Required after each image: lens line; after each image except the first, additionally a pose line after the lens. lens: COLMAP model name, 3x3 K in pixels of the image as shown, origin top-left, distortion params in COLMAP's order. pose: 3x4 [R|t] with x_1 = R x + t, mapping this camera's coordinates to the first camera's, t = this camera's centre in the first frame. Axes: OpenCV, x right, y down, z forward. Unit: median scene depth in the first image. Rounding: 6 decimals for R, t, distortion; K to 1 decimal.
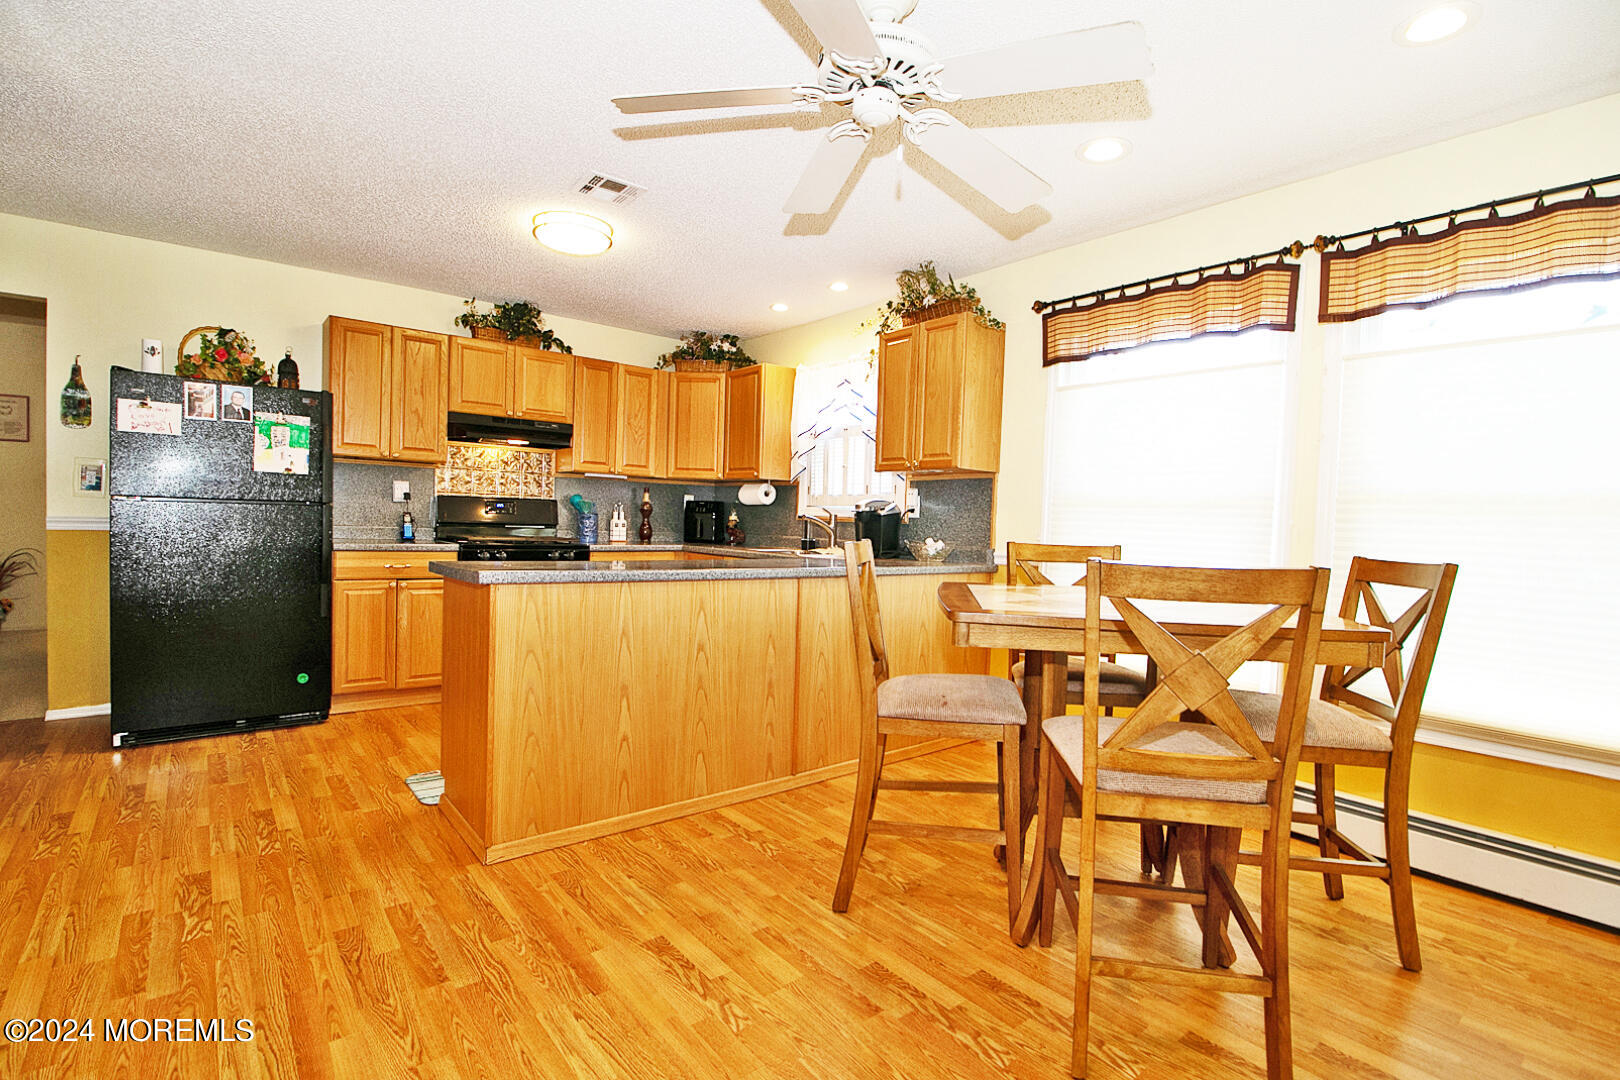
lens RADIAL K [[757.4, 0, 810.0], [0, 757.4, 540.0], [0, 0, 1]] dist [0.002116, -0.013166]
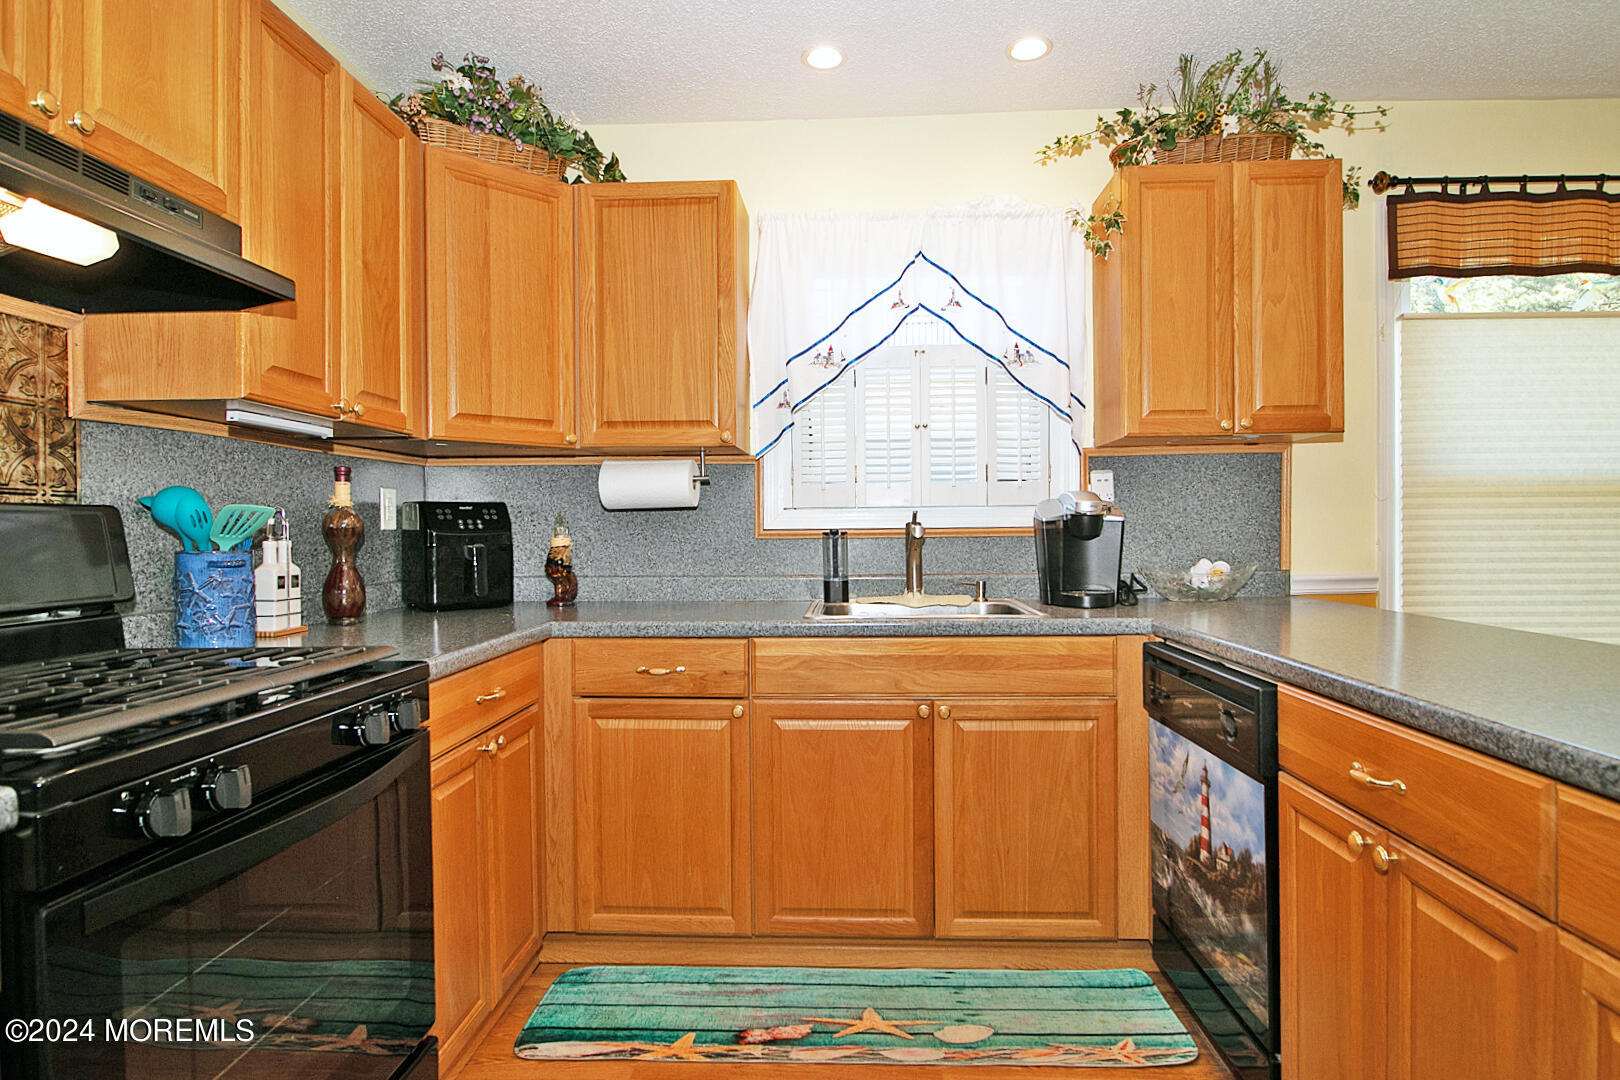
lens RADIAL K [[890.0, 0, 810.0], [0, 890.0, 540.0], [0, 0, 1]] dist [0.002717, -0.010597]
pose [[0.660979, -0.047804, 0.748880, -0.507654], [0.050789, 0.998530, 0.018912, -0.043375], [-0.748684, 0.025534, 0.662435, 0.768292]]
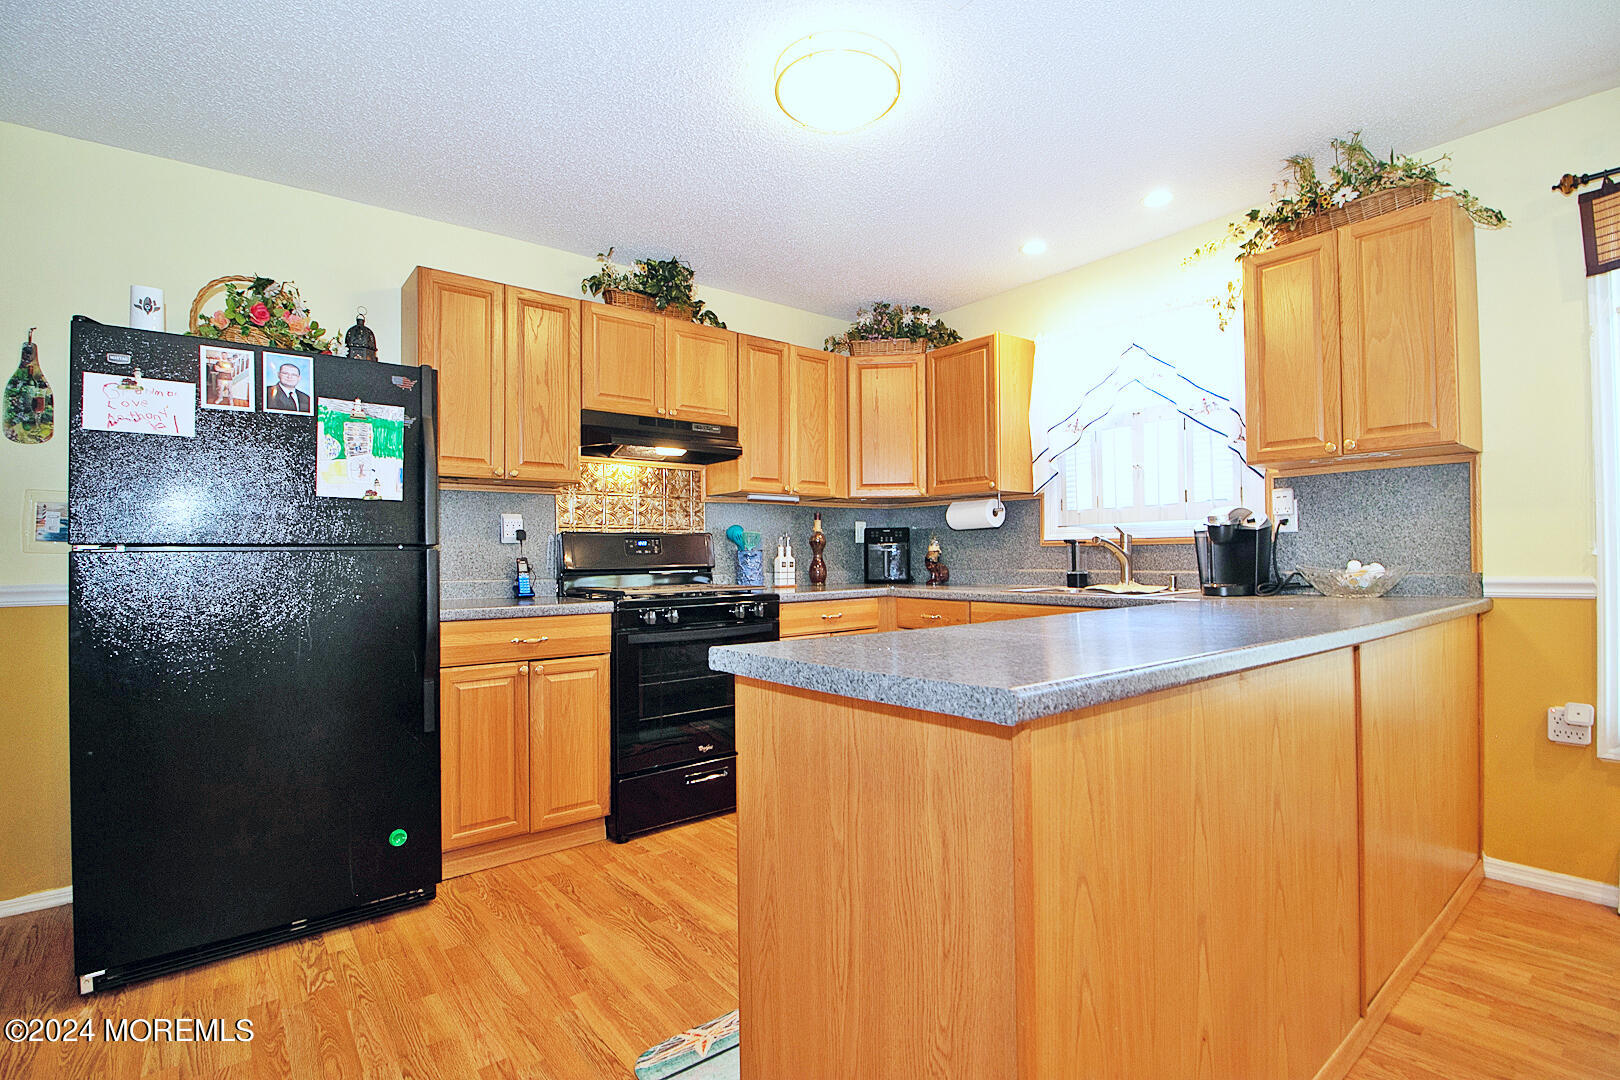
lens RADIAL K [[747.7, 0, 810.0], [0, 747.7, 540.0], [0, 0, 1]] dist [0.002415, -0.013237]
pose [[0.999053, -0.043174, -0.005368, -0.294689], [0.042869, 0.997940, -0.047723, -0.010039], [0.007417, 0.047448, 0.998846, 0.354238]]
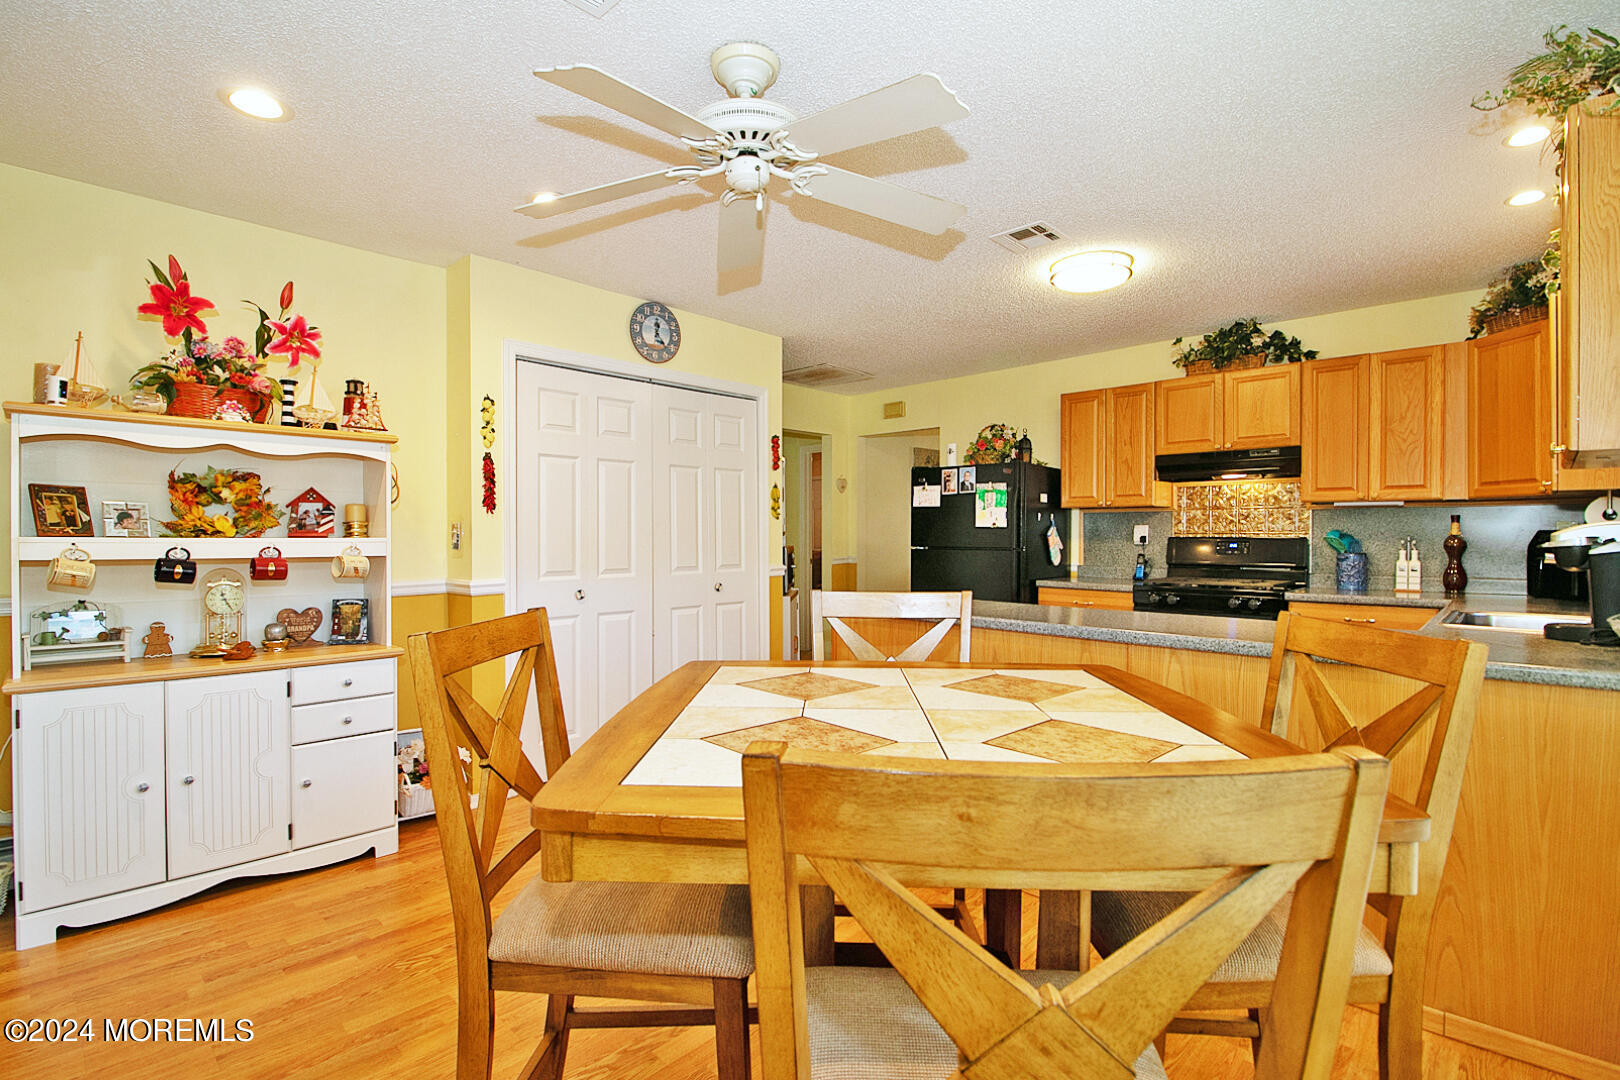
lens RADIAL K [[757.4, 0, 810.0], [0, 757.4, 540.0], [0, 0, 1]] dist [0.002116, -0.013166]
pose [[0.128207, -0.025496, -0.991420, 0.518924], [-0.024269, 0.999289, -0.028836, -0.016354], [0.991450, 0.027758, 0.127497, 0.445188]]
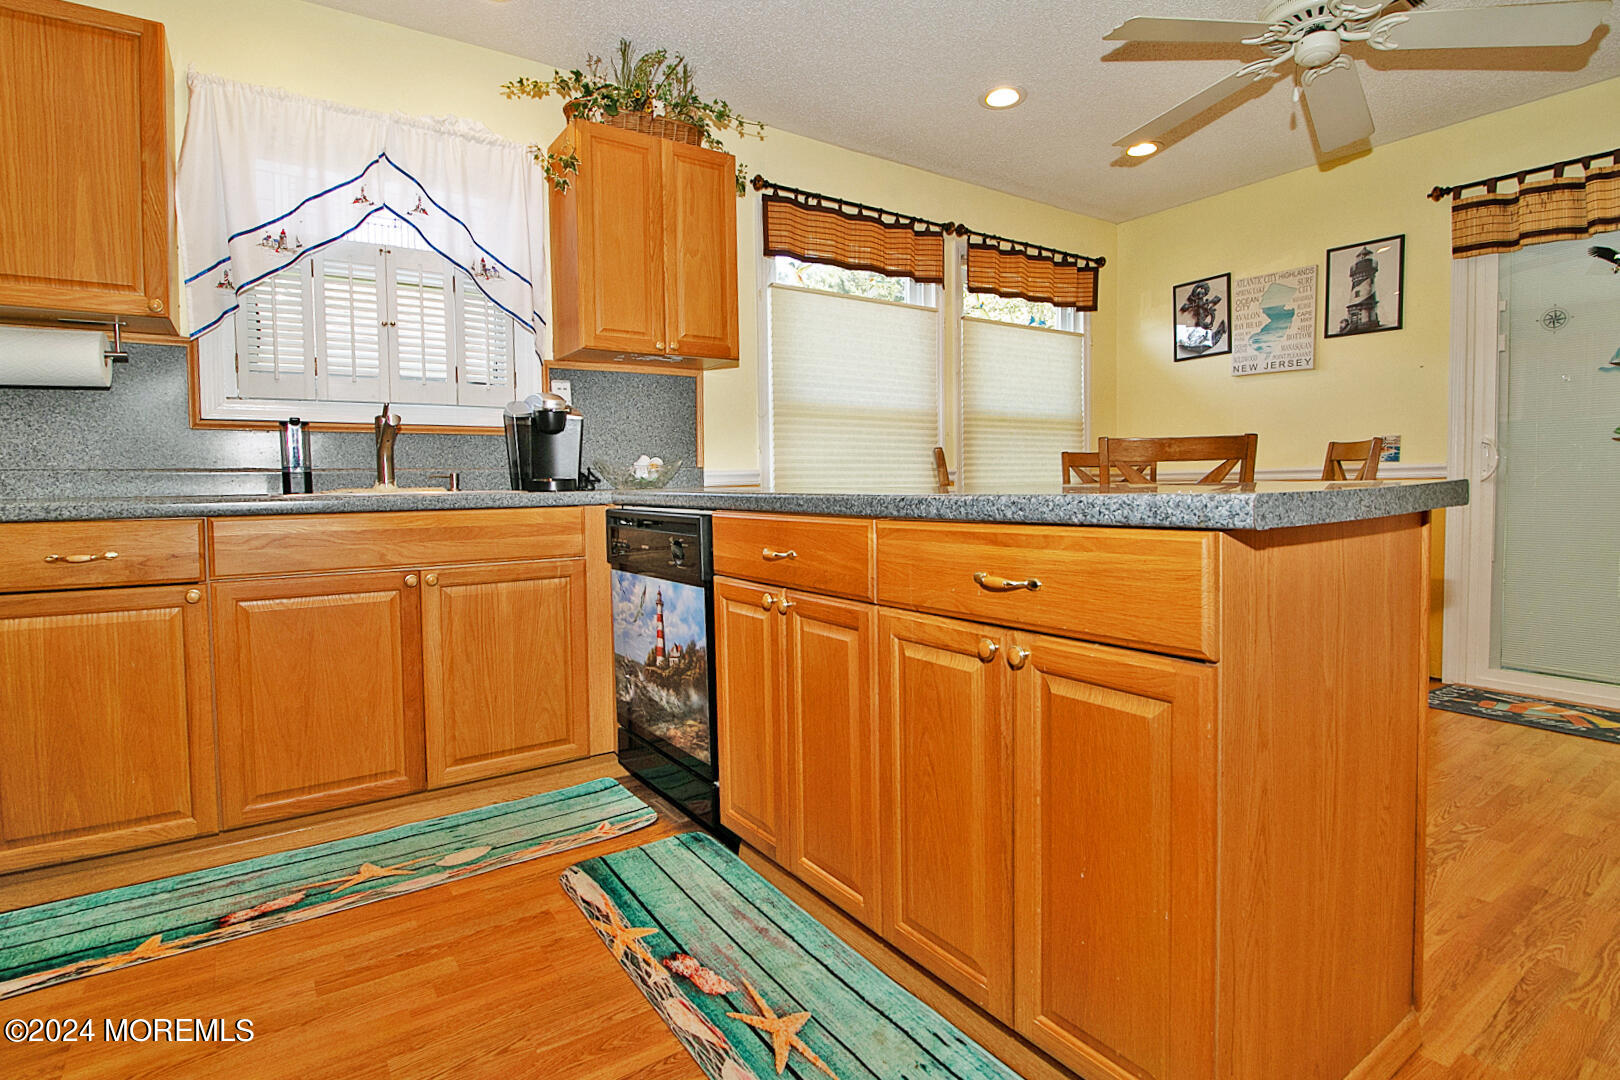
lens RADIAL K [[813.4, 0, 813.0], [0, 813.4, 515.9], [0, 0, 1]] dist [0.001634, -0.014309]
pose [[0.068302, -0.075518, 0.994802, -0.562785], [0.041679, 0.996476, 0.072784, 0.003950], [-0.996794, 0.036492, 0.071209, 0.778963]]
